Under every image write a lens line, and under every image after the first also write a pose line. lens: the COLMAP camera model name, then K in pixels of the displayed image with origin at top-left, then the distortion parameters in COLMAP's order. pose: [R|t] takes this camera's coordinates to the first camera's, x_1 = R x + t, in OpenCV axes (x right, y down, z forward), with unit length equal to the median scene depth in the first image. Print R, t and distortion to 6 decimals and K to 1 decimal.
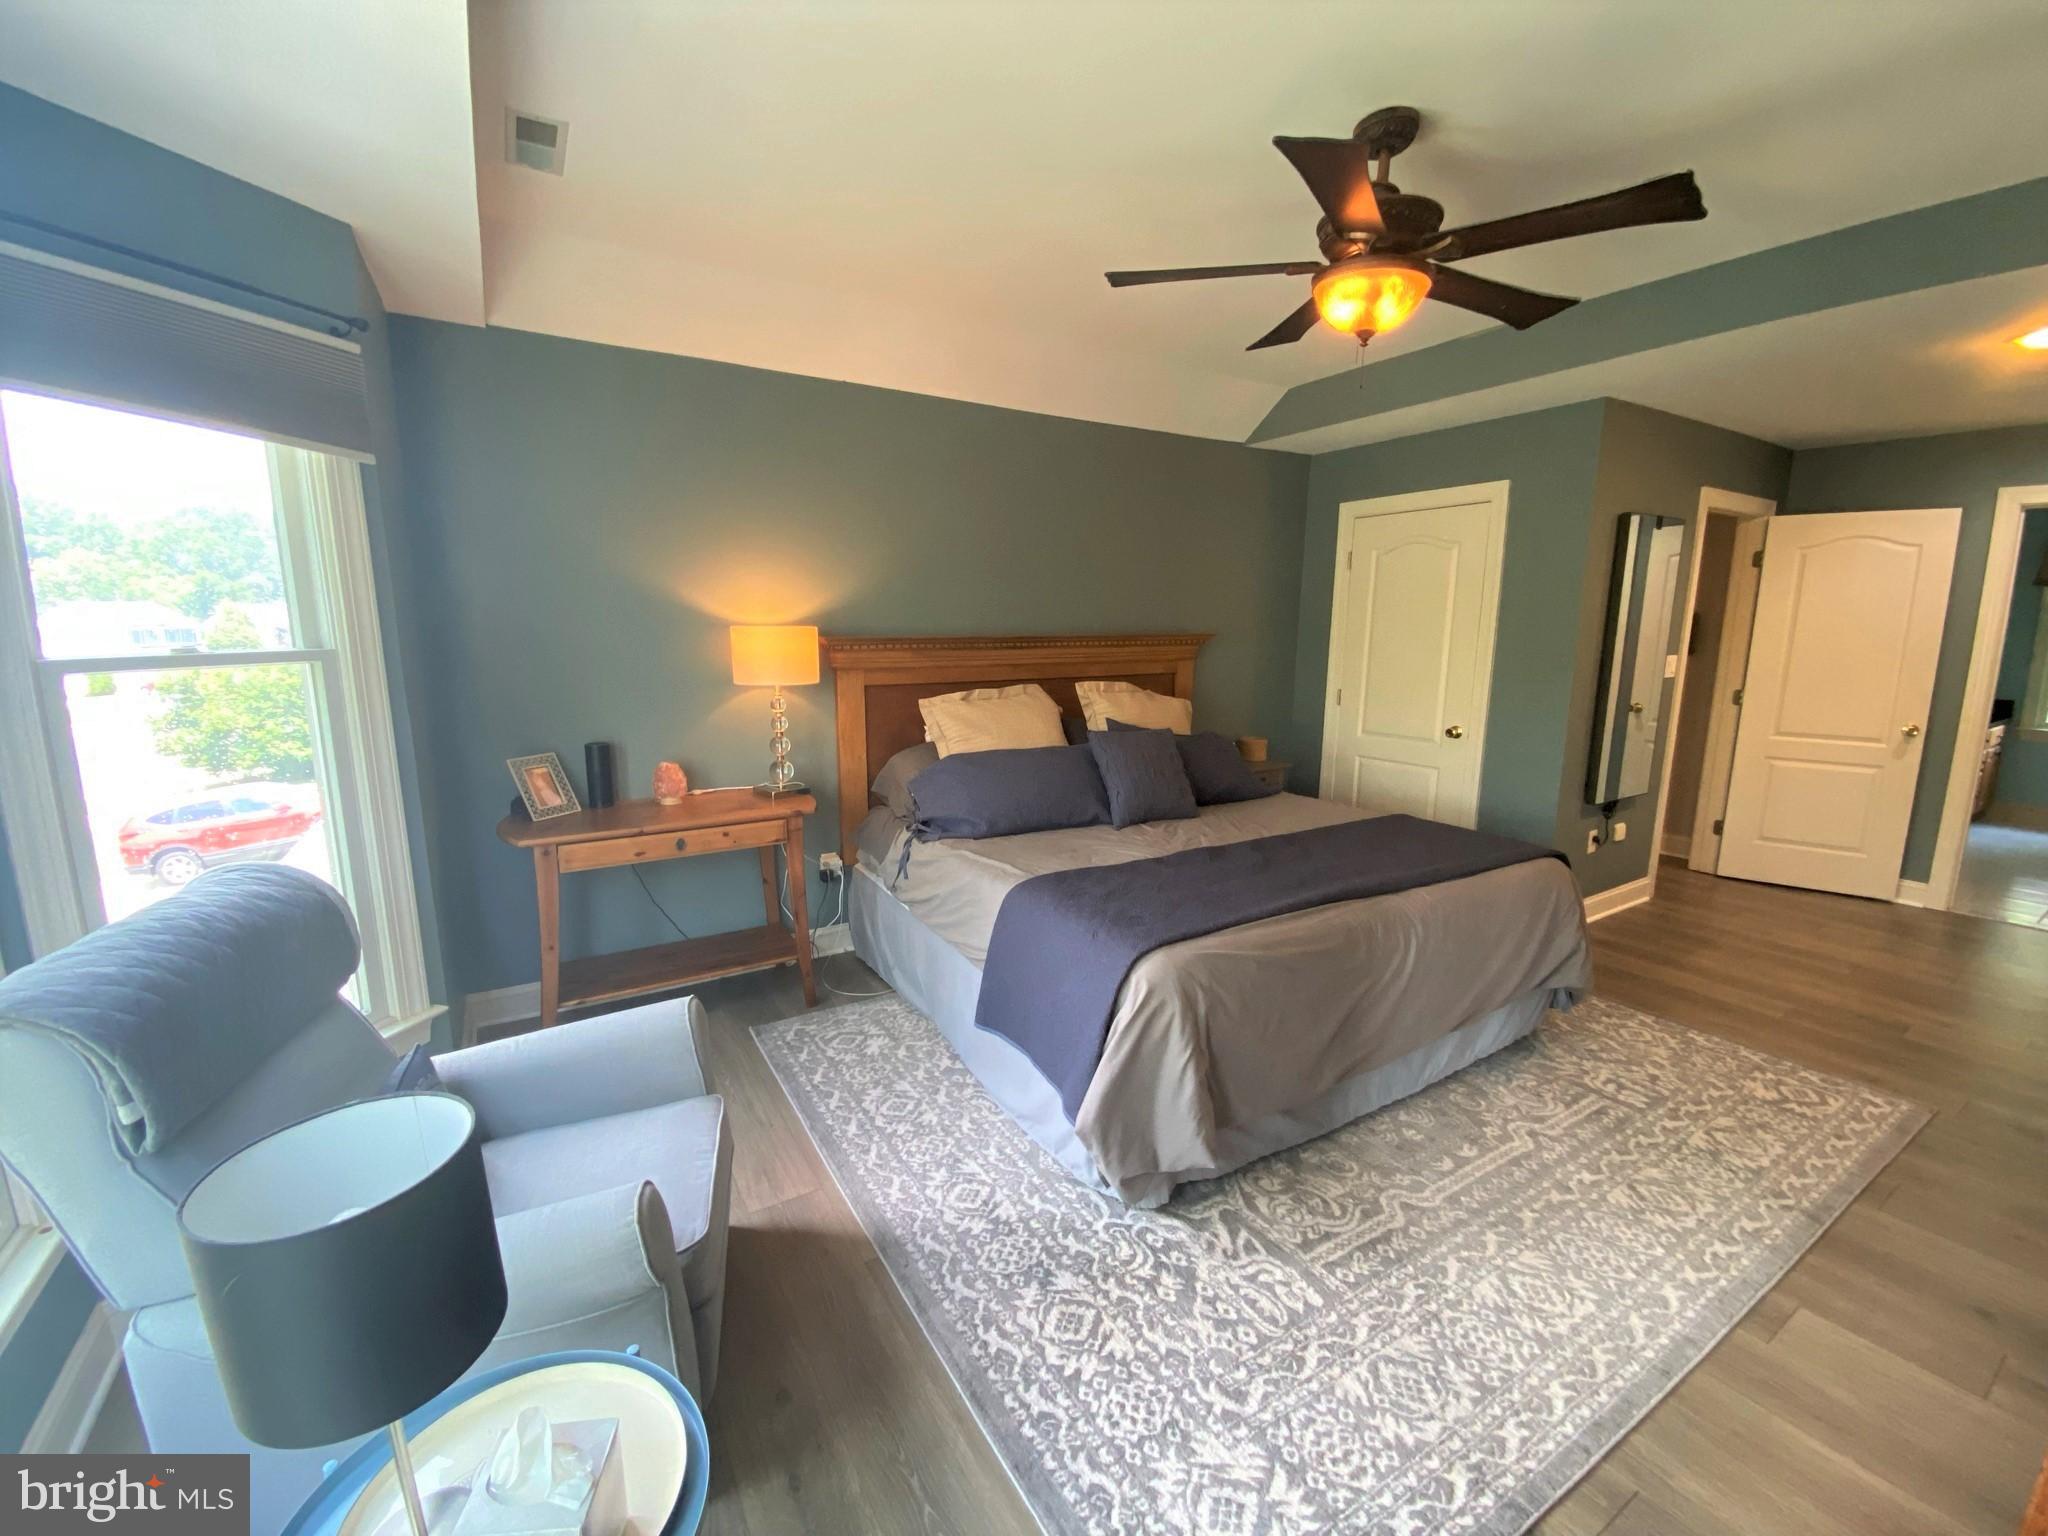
lens RADIAL K [[841.4, 0, 1023.4], [0, 841.4, 774.7], [0, 0, 1]] dist [0.026783, -0.025074]
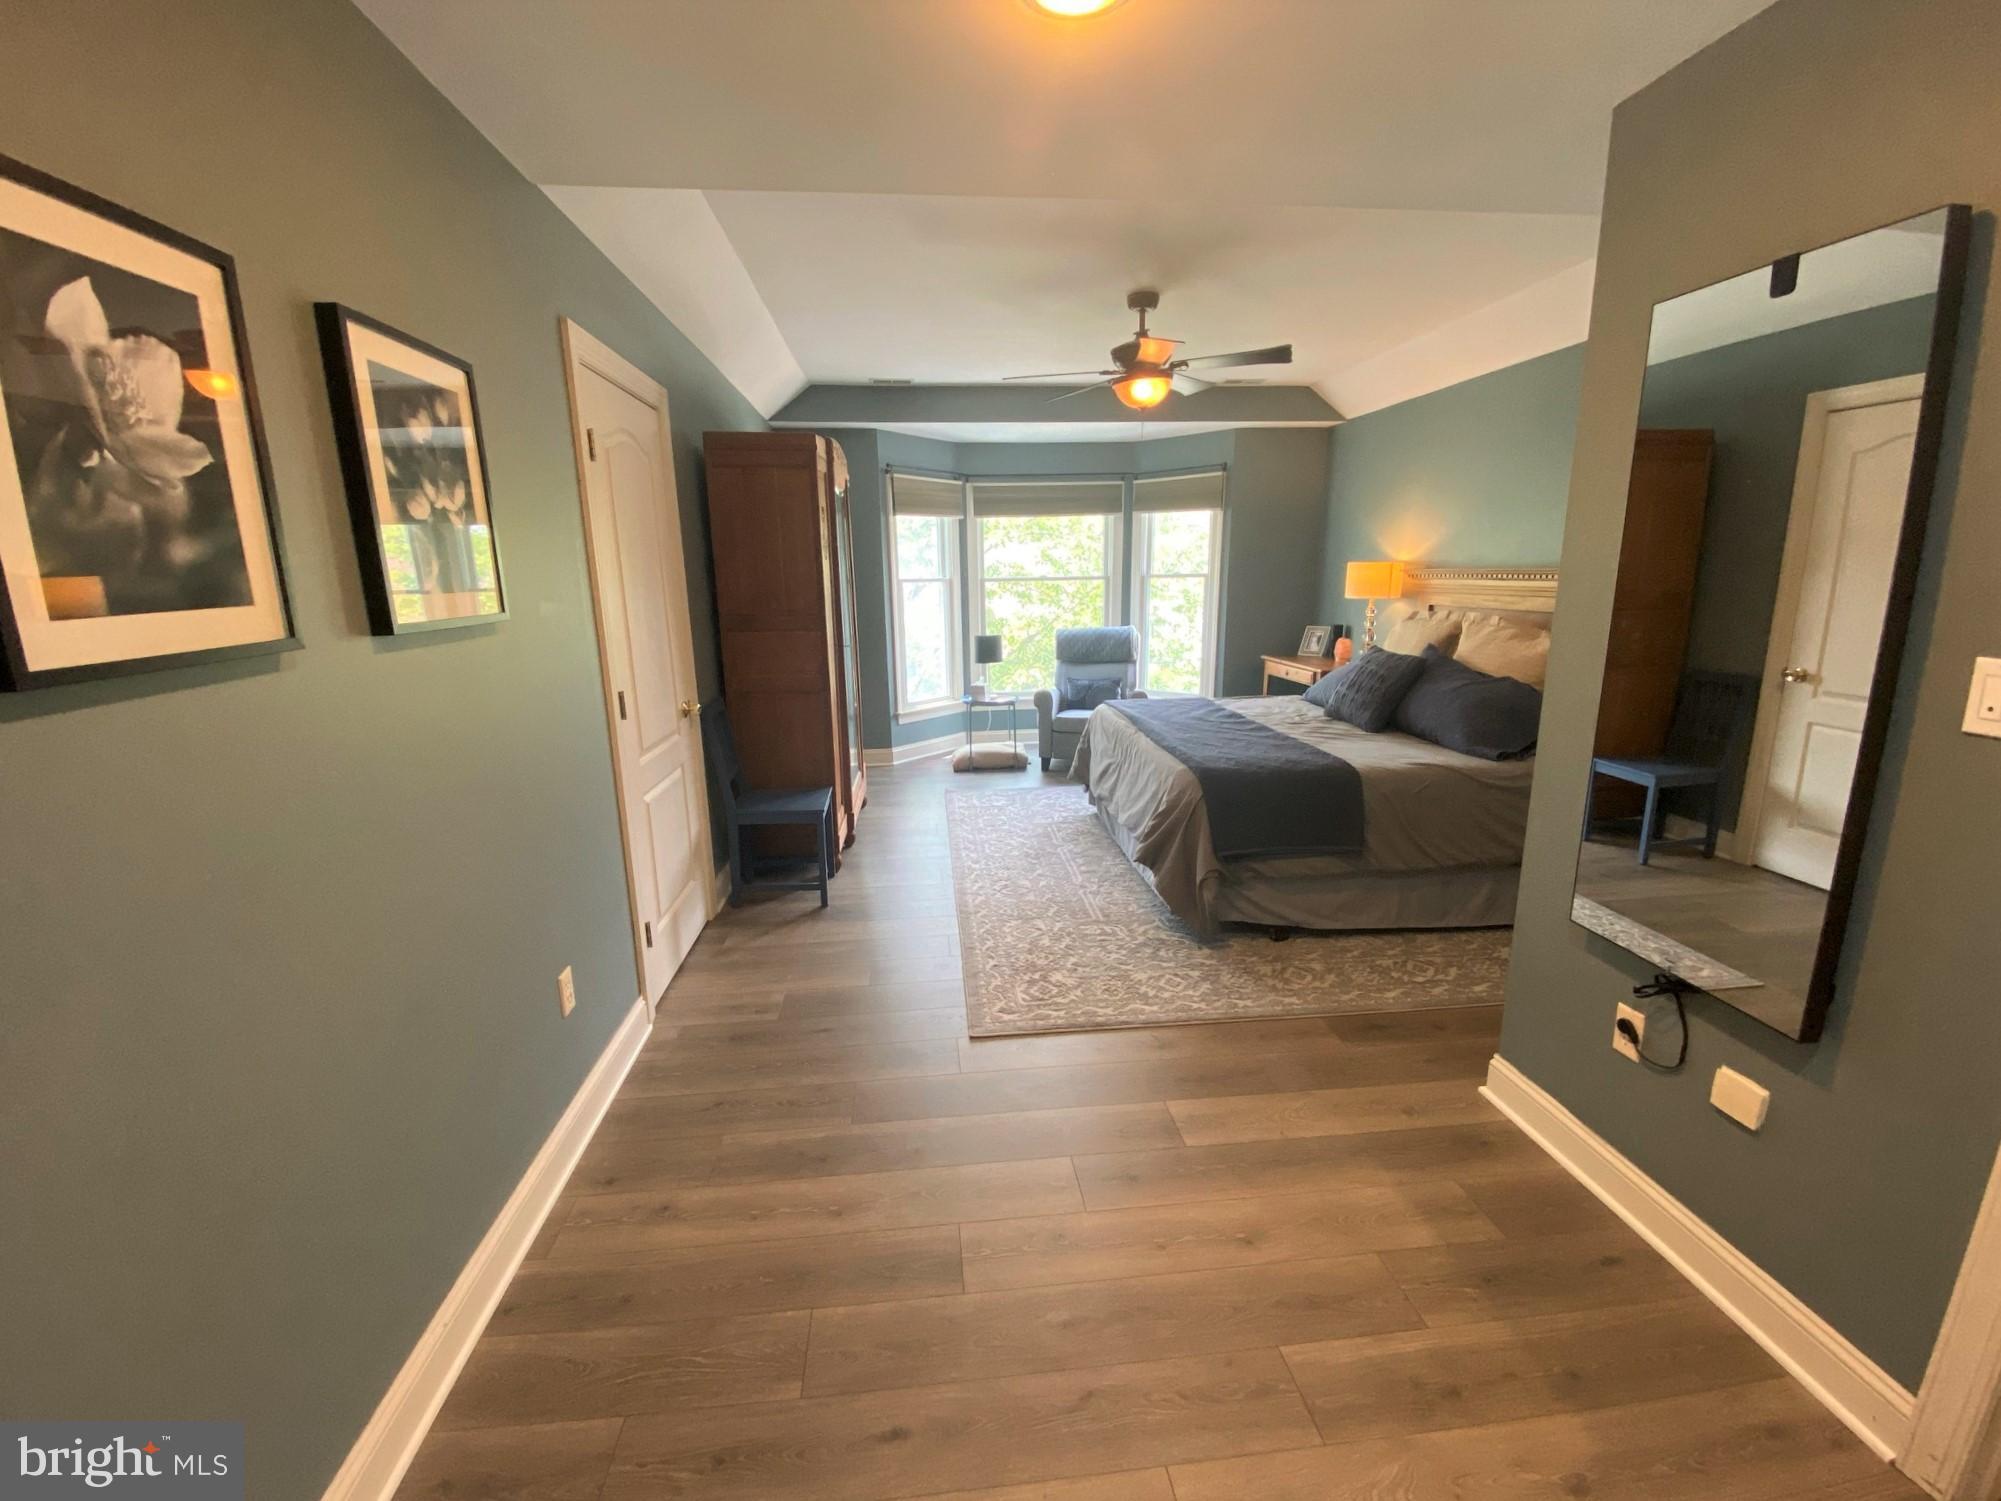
lens RADIAL K [[822.1, 0, 999.9], [0, 822.1, 757.0], [0, 0, 1]] dist [0.026783, -0.025074]
pose [[-0.435212, 0.208754, -0.875792, 2.003574], [-0.135810, 0.946396, 0.293071, -0.253363], [0.890026, 0.246490, -0.383532, 1.402323]]
